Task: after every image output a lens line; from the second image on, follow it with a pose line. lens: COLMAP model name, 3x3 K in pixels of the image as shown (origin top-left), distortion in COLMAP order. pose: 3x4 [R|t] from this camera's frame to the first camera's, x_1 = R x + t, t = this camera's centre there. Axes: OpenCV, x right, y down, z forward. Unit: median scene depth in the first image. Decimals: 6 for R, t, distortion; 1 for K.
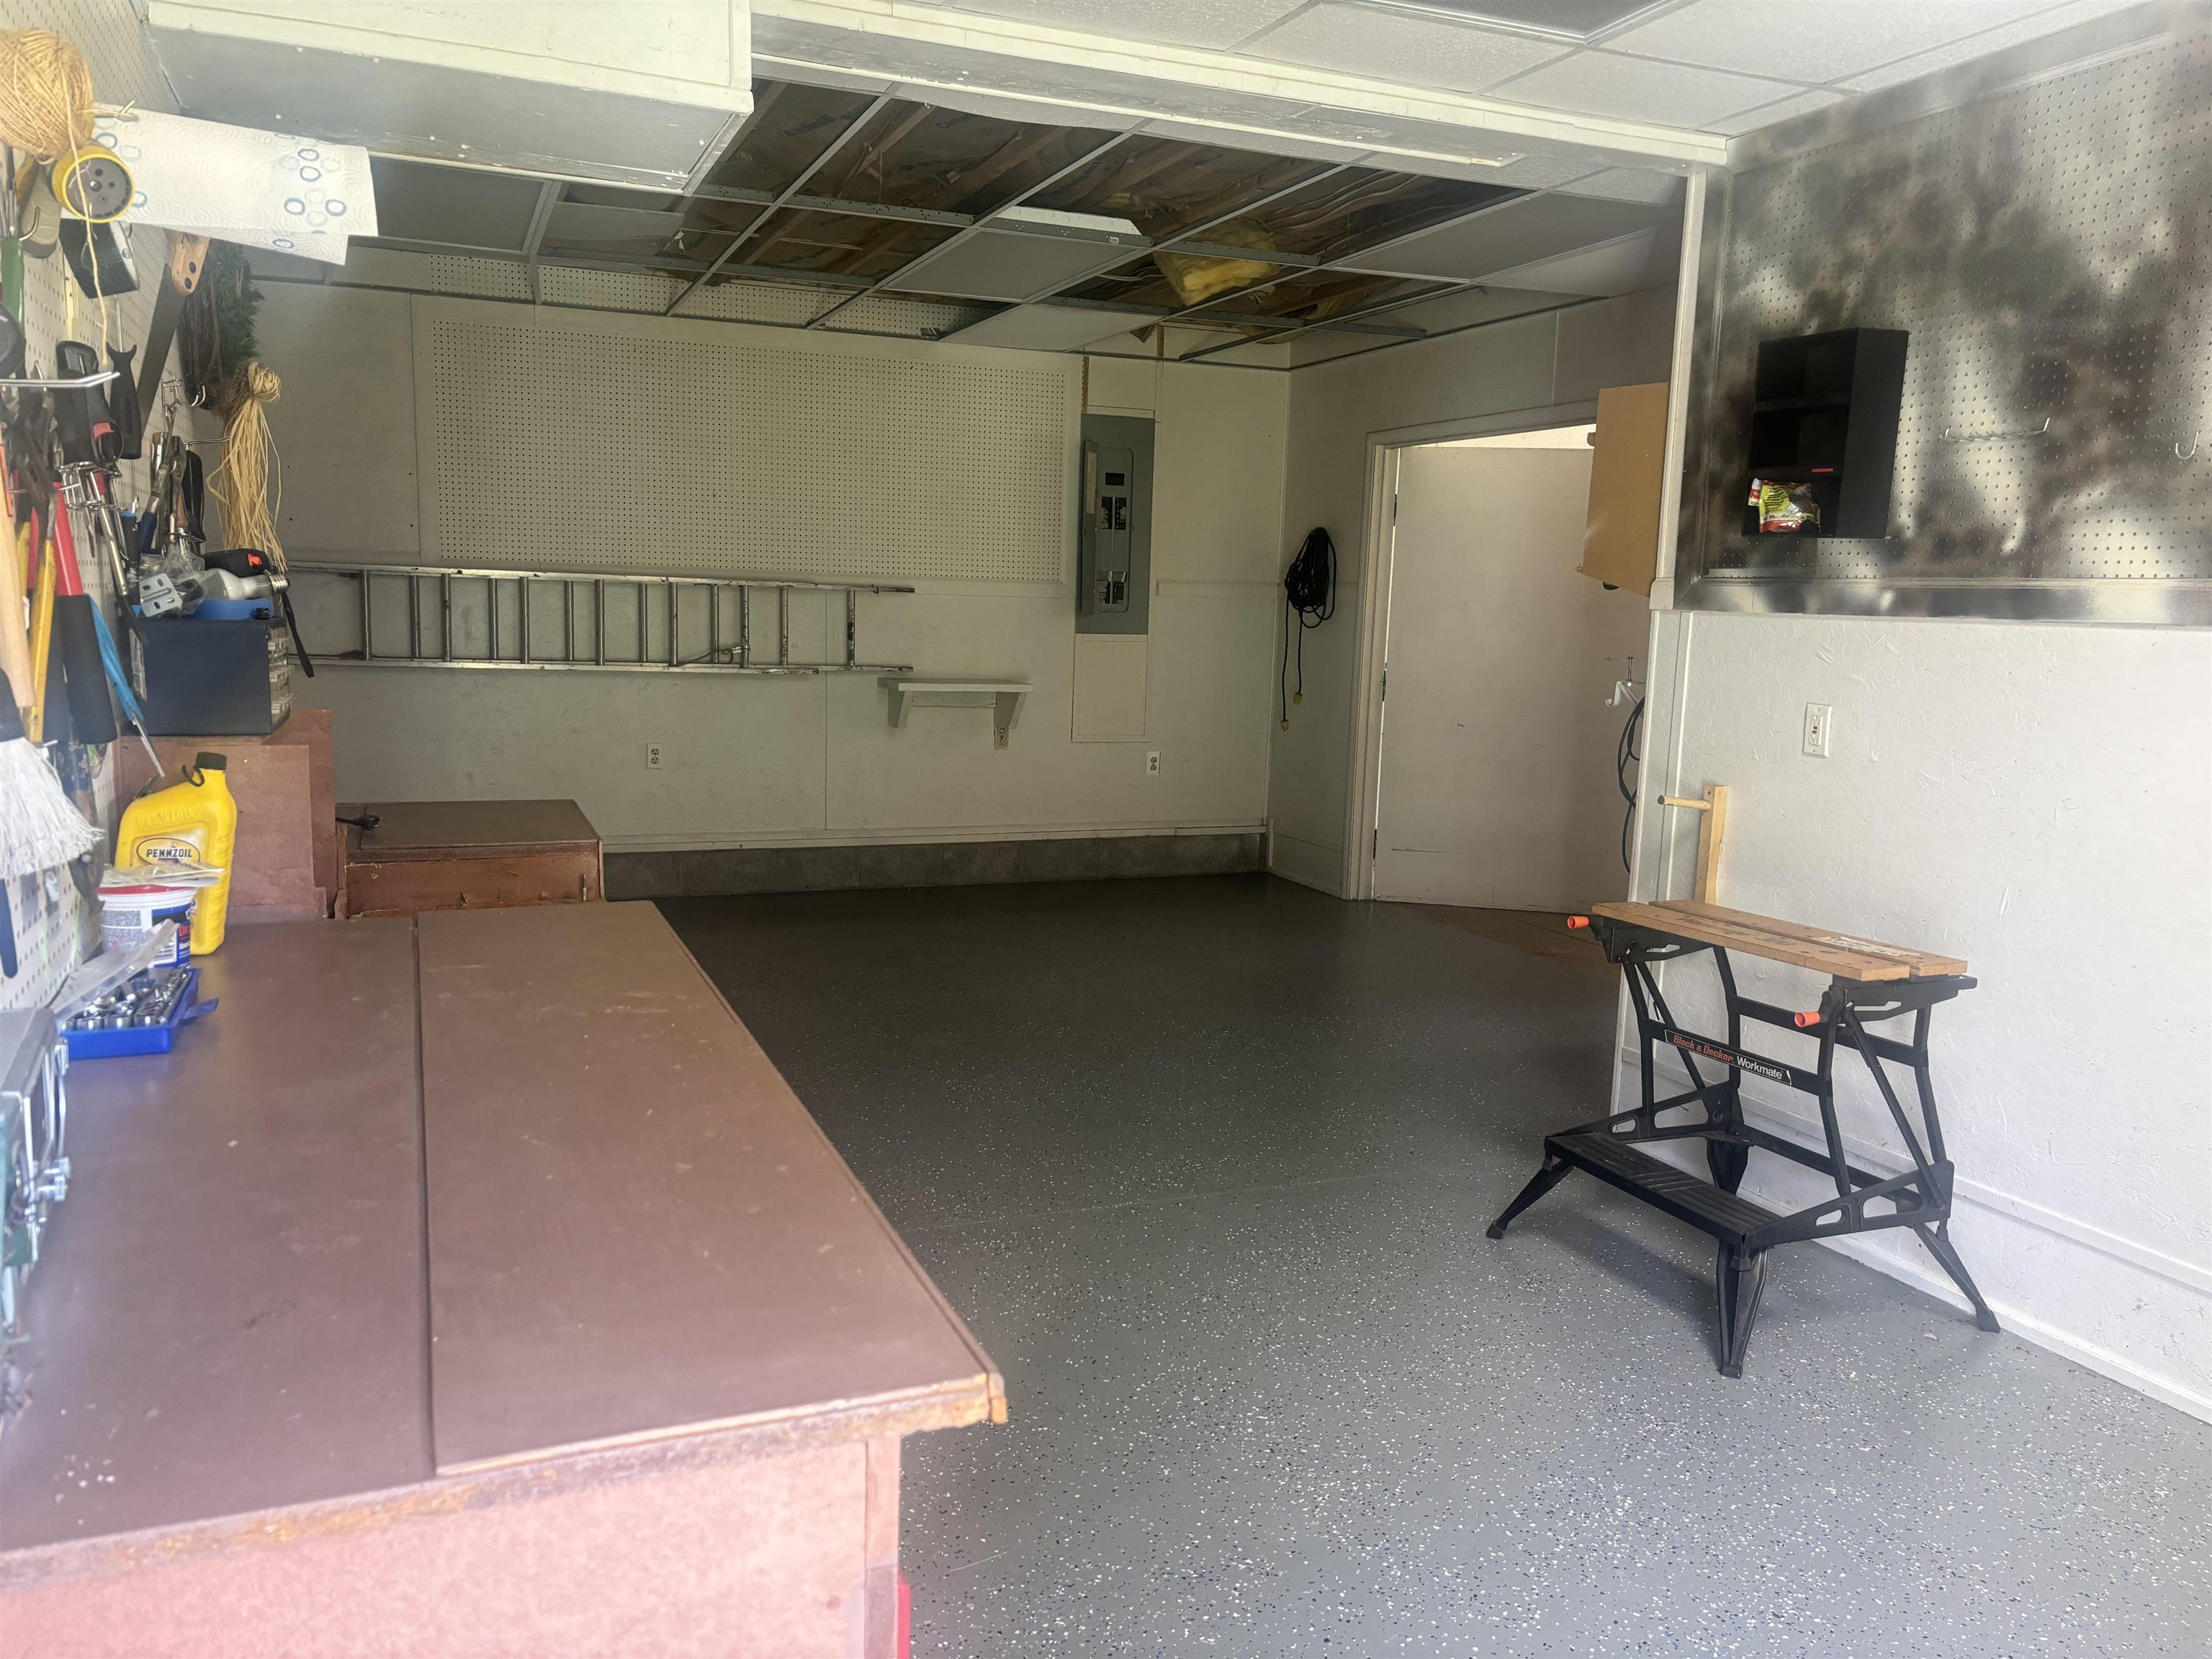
lens RADIAL K [[1671.4, 0, 1104.2], [0, 1671.4, 826.1], [0, 0, 1]] dist [0.037820, -0.038471]
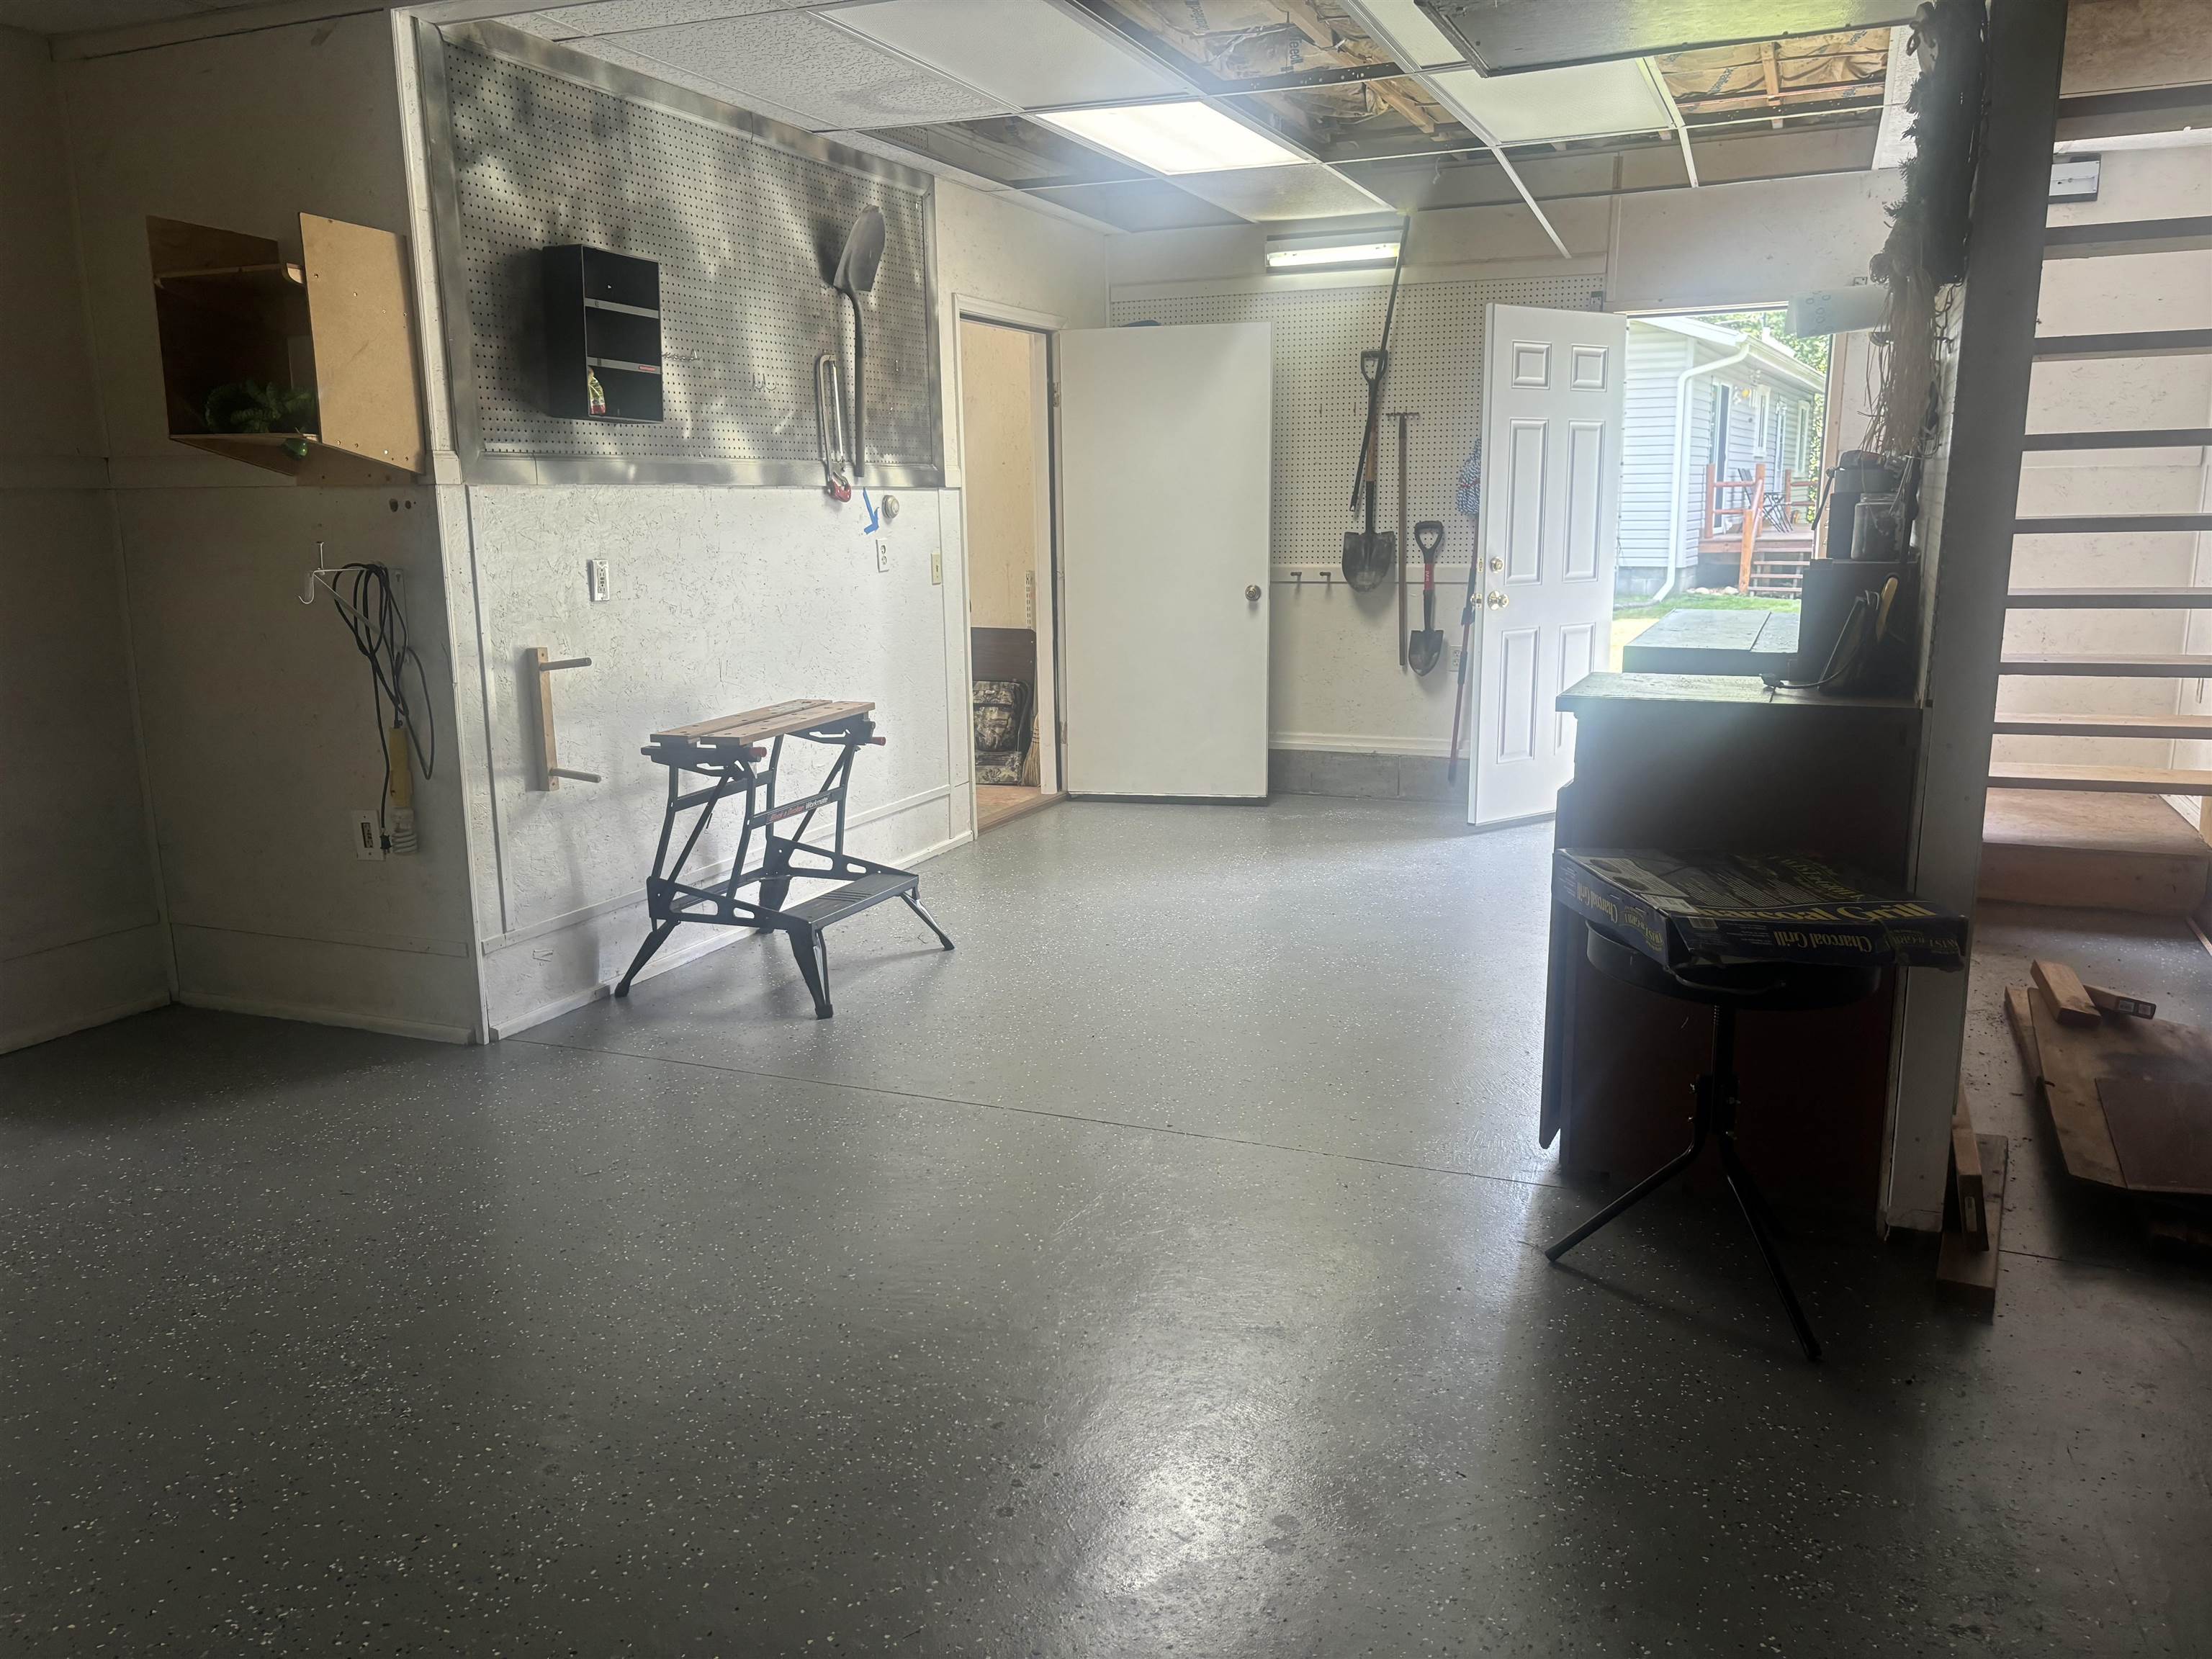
lens RADIAL K [[1671.4, 0, 1105.6], [0, 1671.4, 836.3], [0, 0, 1]] dist [0.037820, -0.038471]
pose [[-0.697518, -0.156038, 0.699372, -0.809067], [0.097145, 0.946401, 0.308040, -0.250986], [-0.709952, 0.282804, -0.644973, 1.791719]]
